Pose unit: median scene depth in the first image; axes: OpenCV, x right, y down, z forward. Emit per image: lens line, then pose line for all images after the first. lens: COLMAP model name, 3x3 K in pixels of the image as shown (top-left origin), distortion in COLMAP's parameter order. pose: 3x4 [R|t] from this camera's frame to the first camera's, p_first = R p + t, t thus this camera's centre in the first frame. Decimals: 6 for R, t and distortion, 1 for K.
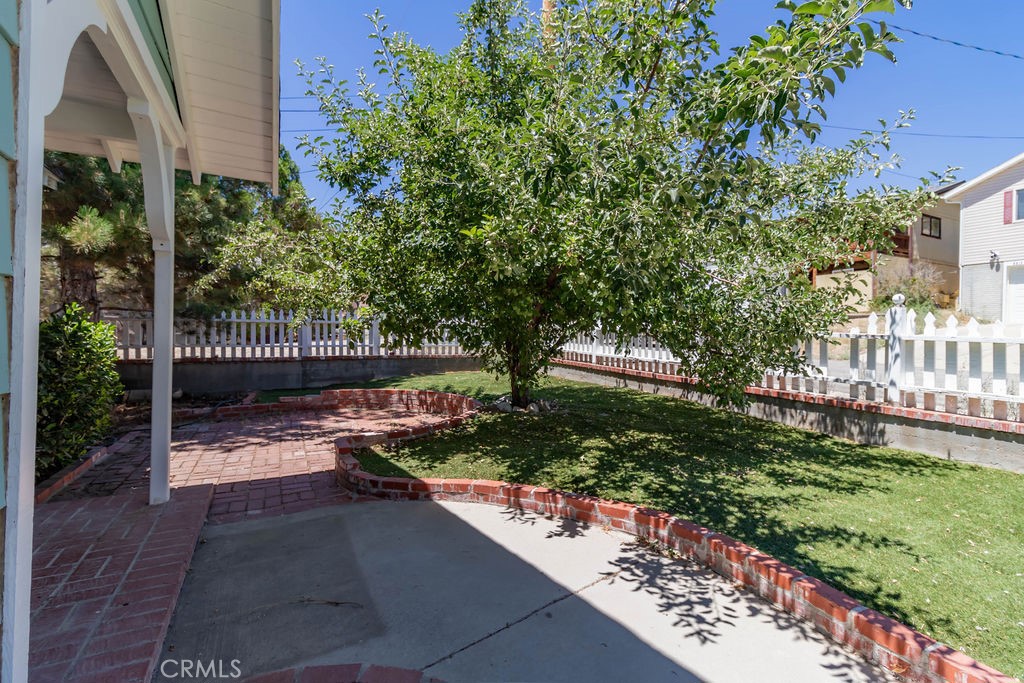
lens RADIAL K [[475.8, 0, 518.2], [0, 475.8, 334.0], [0, 0, 1]] dist [0.004491, -0.001104]
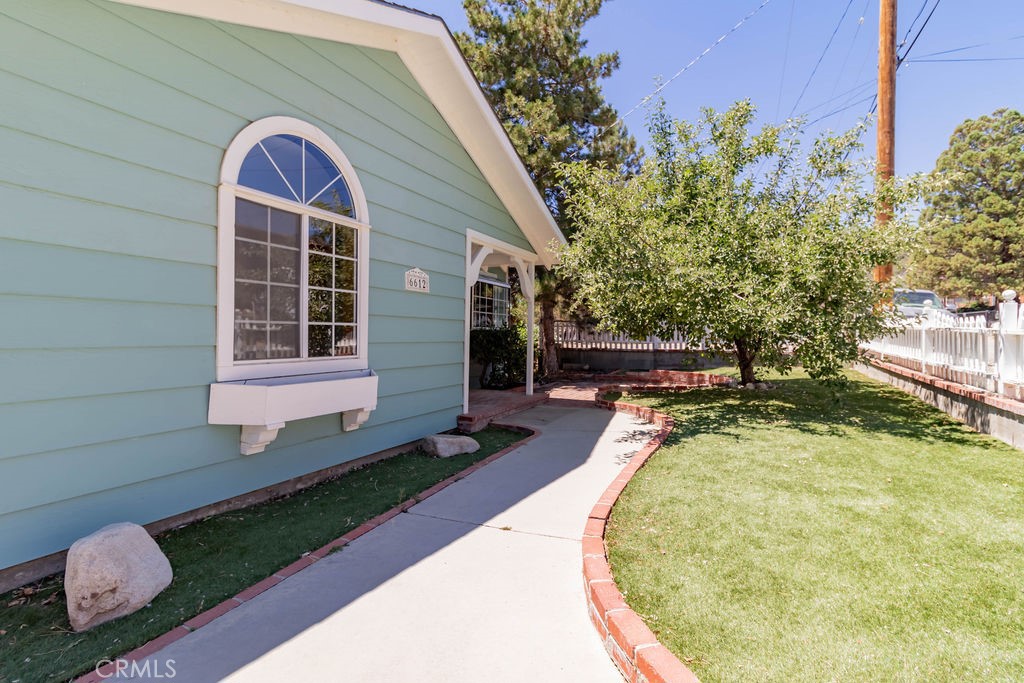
lens RADIAL K [[475.8, 0, 516.4], [0, 475.8, 338.4], [0, 0, 1]] dist [0.004491, -0.001104]
pose [[0.599879, 0.008556, -0.800045, 0.629864], [-0.006832, 0.999961, 0.005572, 0.009555], [0.800062, 0.002124, 0.599914, -0.323293]]
